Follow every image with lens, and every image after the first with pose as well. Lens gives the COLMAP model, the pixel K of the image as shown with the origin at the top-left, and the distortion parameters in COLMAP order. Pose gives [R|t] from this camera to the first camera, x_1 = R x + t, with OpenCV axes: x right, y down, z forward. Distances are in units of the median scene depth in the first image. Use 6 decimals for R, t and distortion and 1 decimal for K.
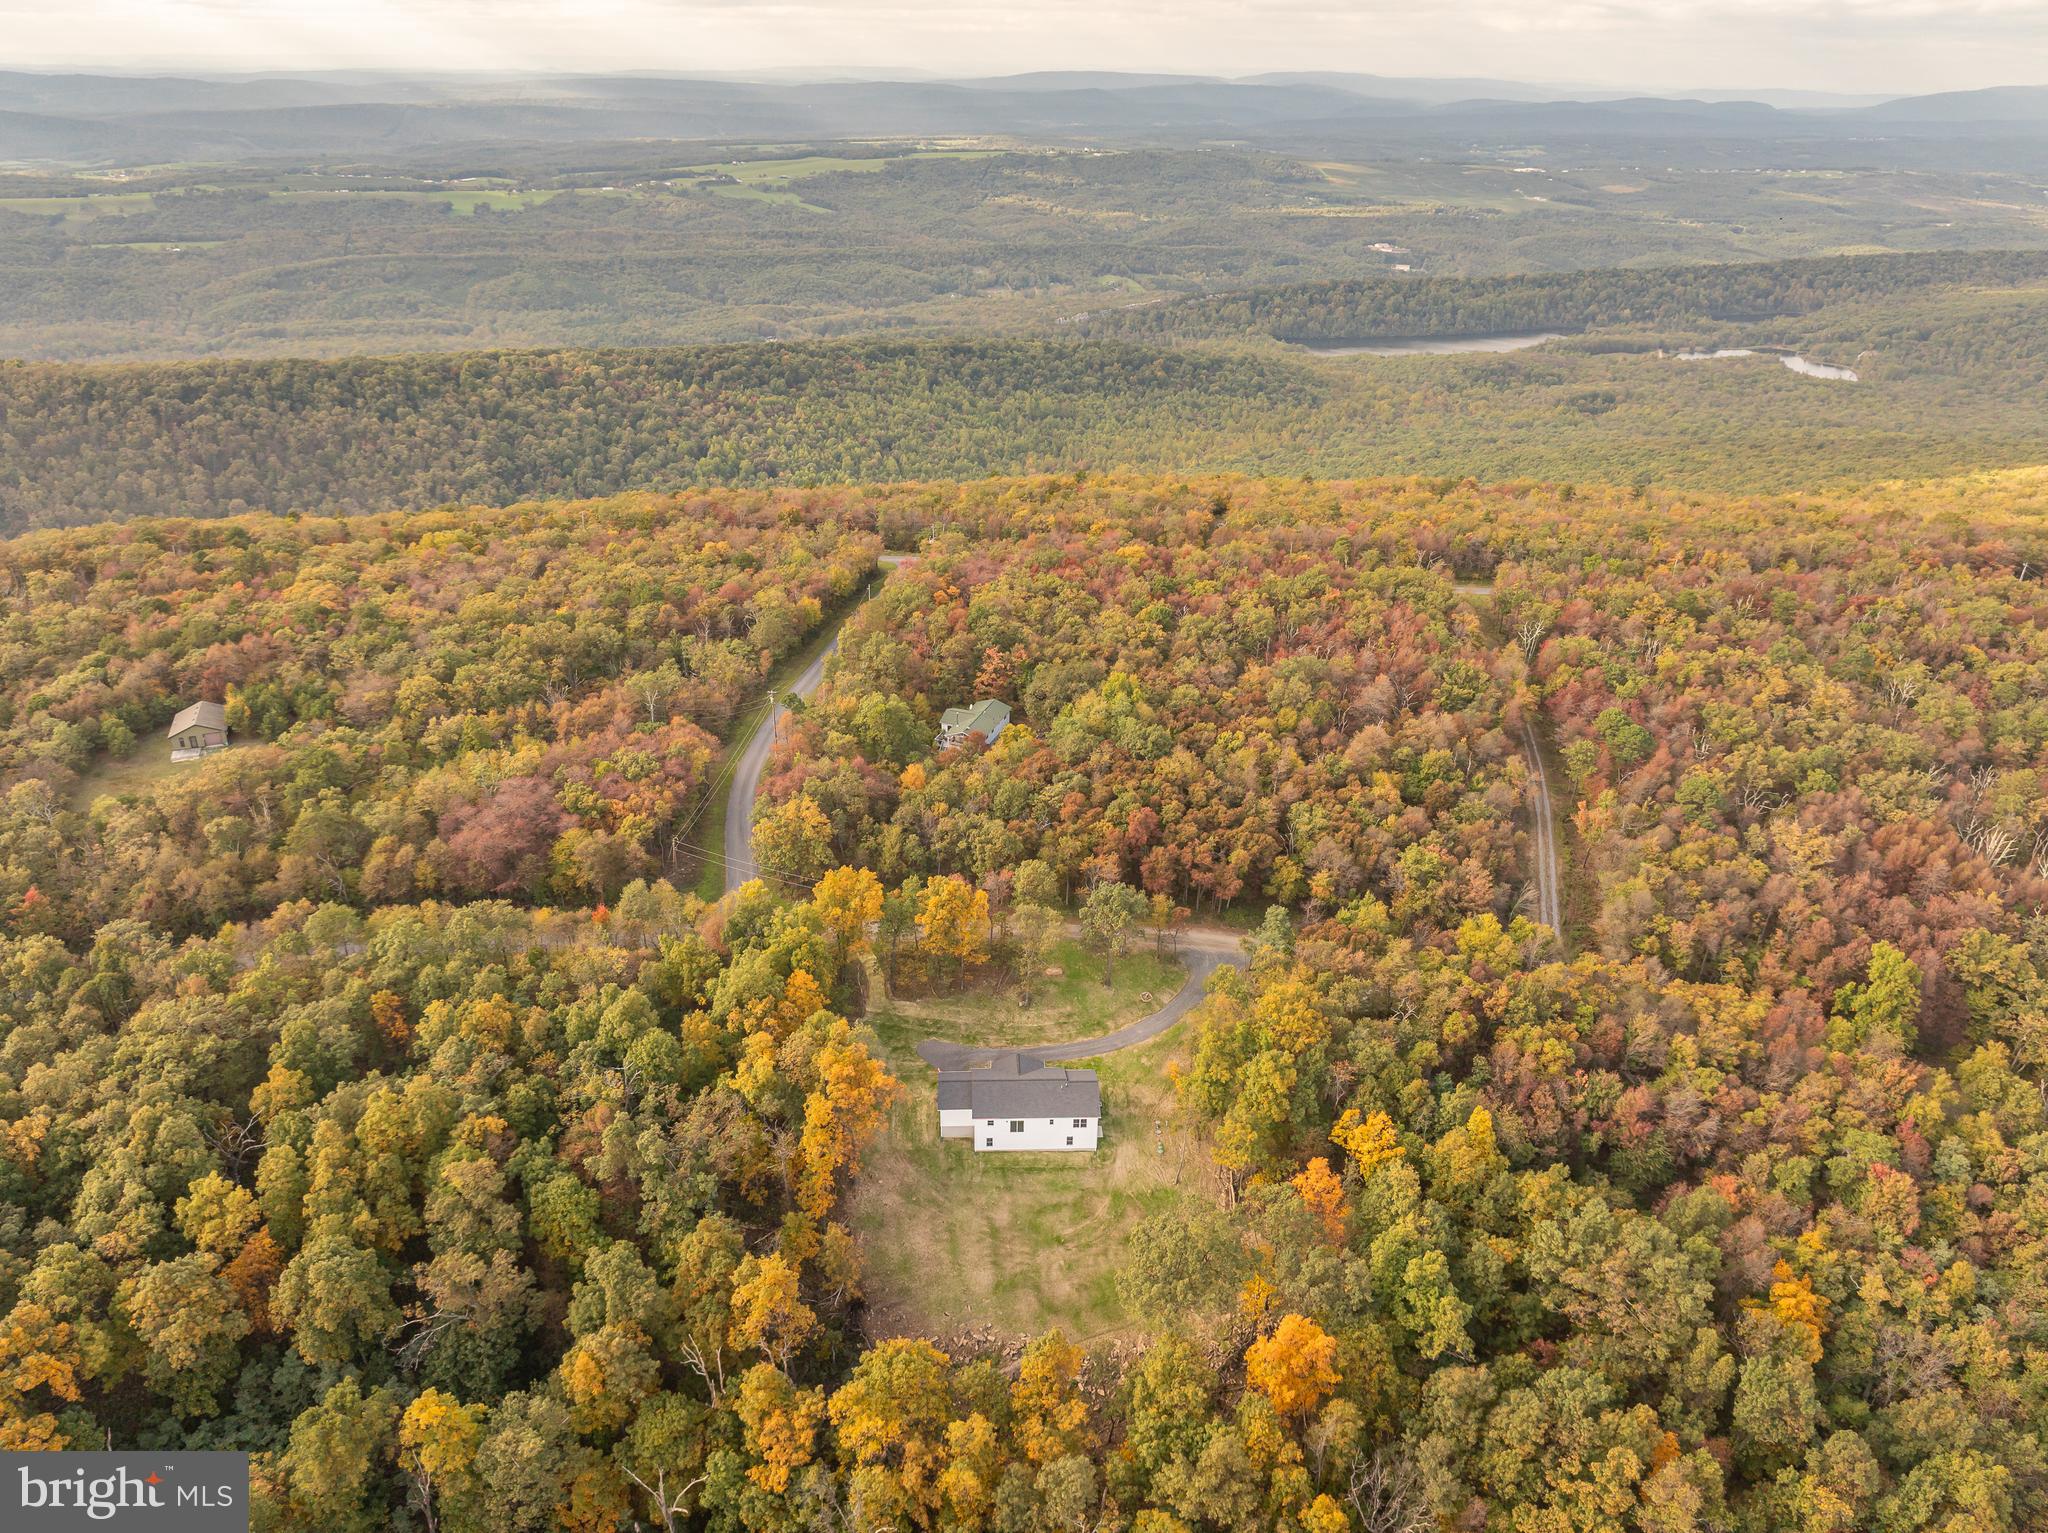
lens RADIAL K [[1446.5, 0, 1024.0], [0, 1446.5, 766.5], [0, 0, 1]] dist [-0.002636, -0.001237]
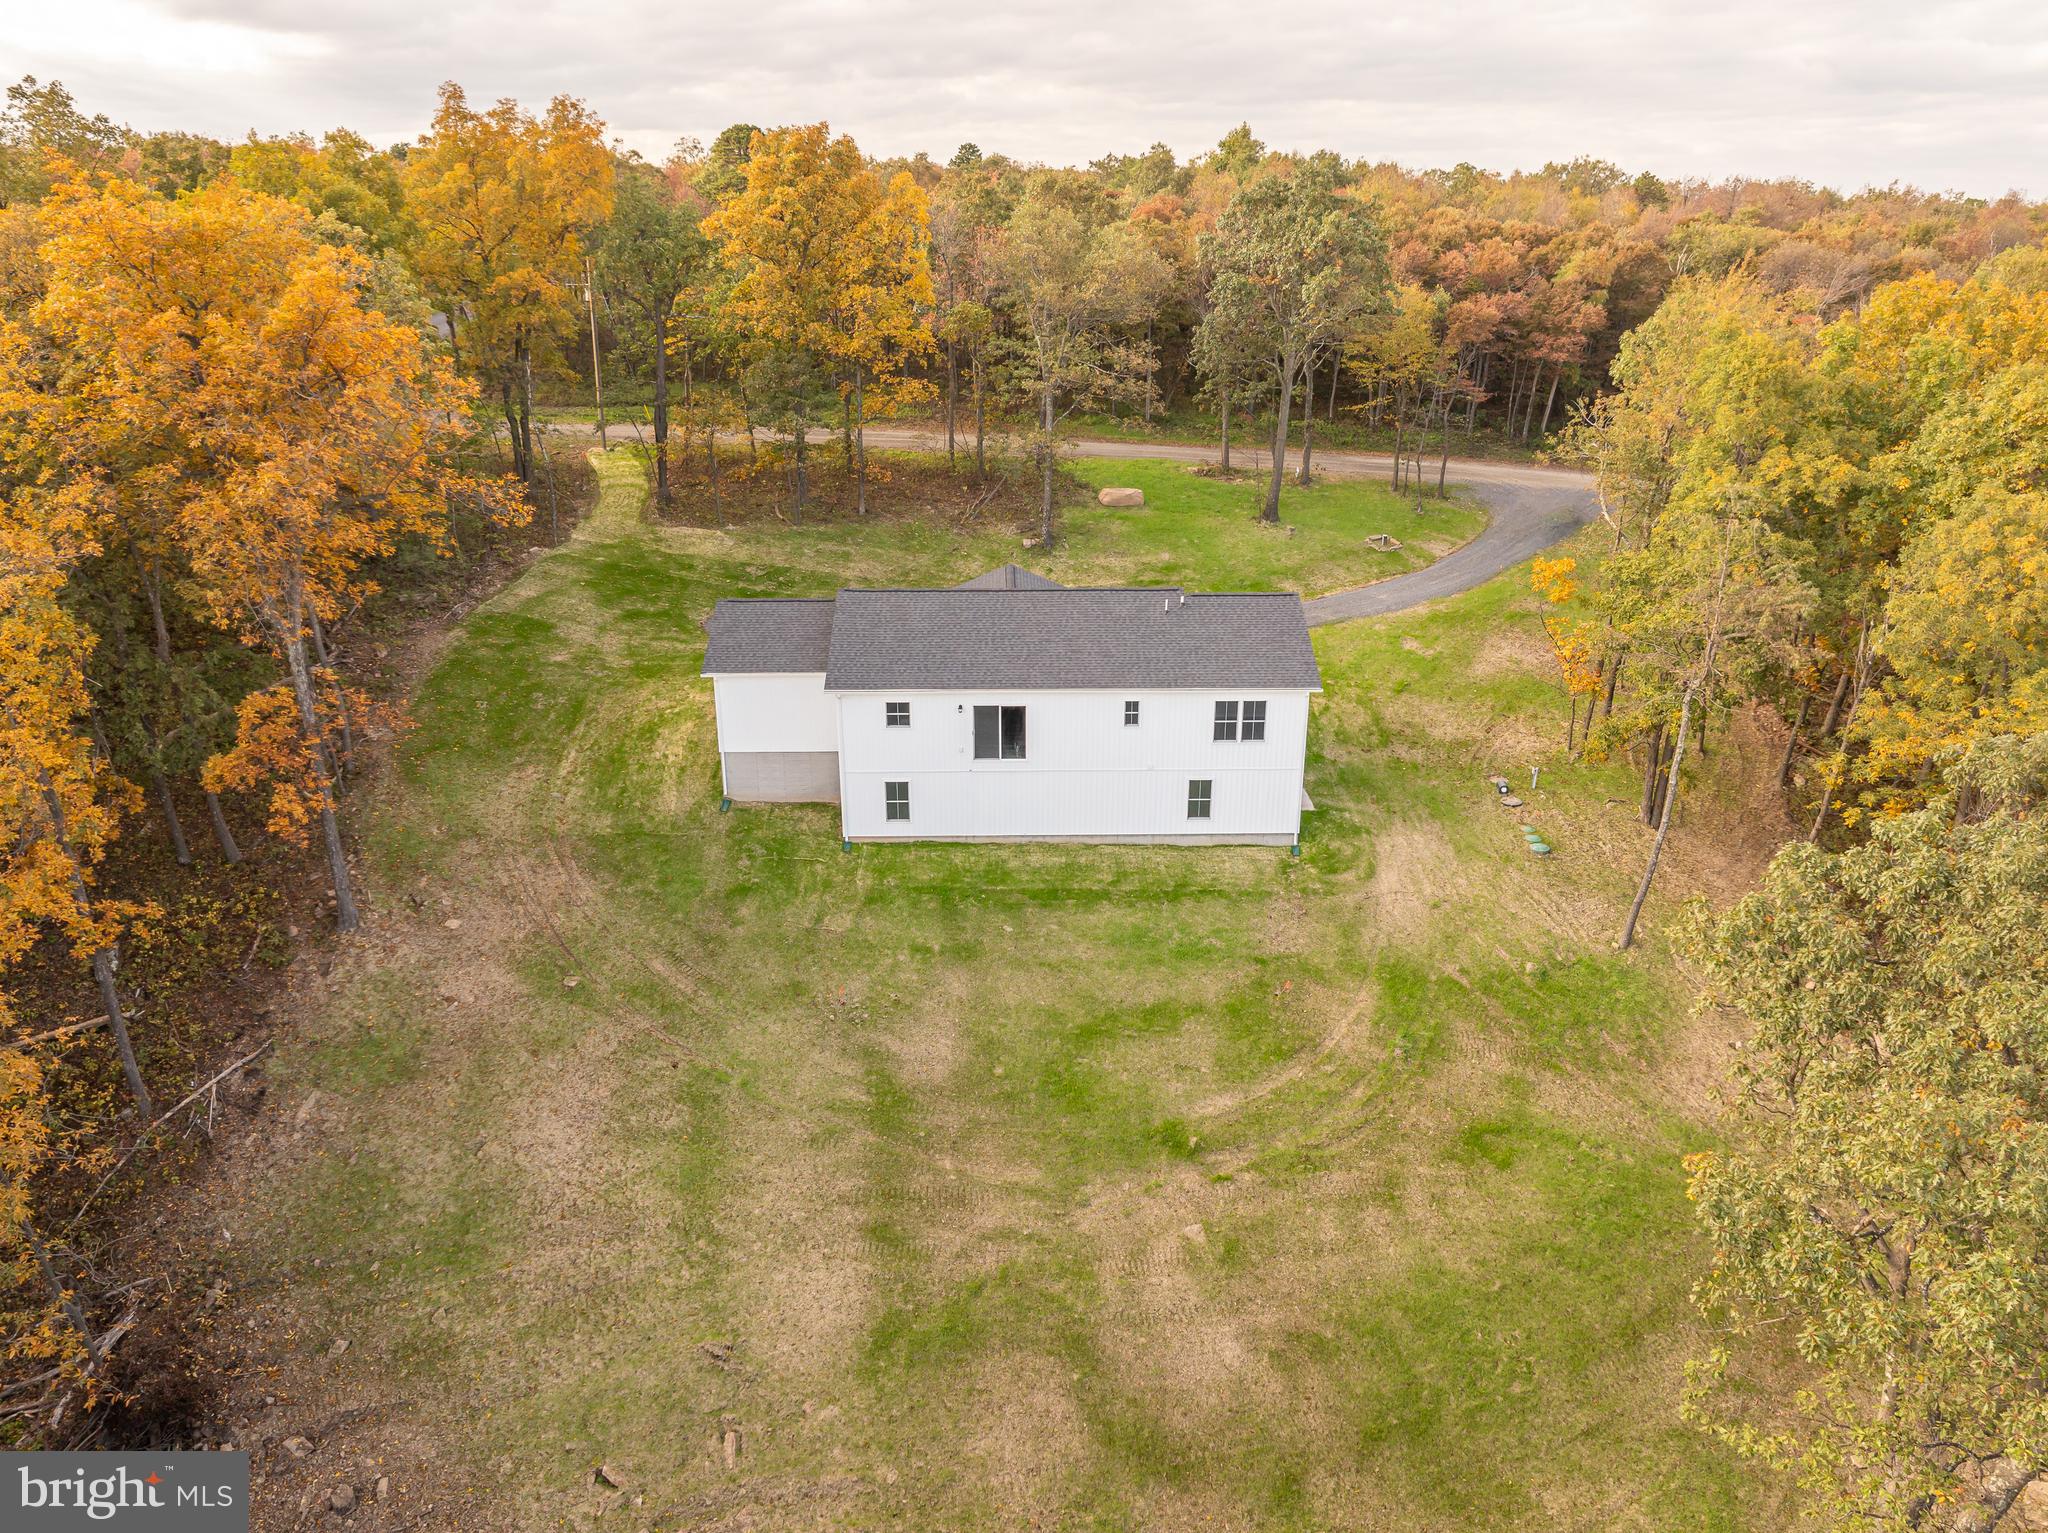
lens RADIAL K [[1446.5, 0, 1024.0], [0, 1446.5, 766.5], [0, 0, 1]] dist [-0.002636, -0.001237]
pose [[0.999733, -0.000980, -0.023072, 0.005594], [-0.001010, 0.996288, -0.086076, 0.277671], [0.023071, 0.086076, 0.996021, 0.740082]]
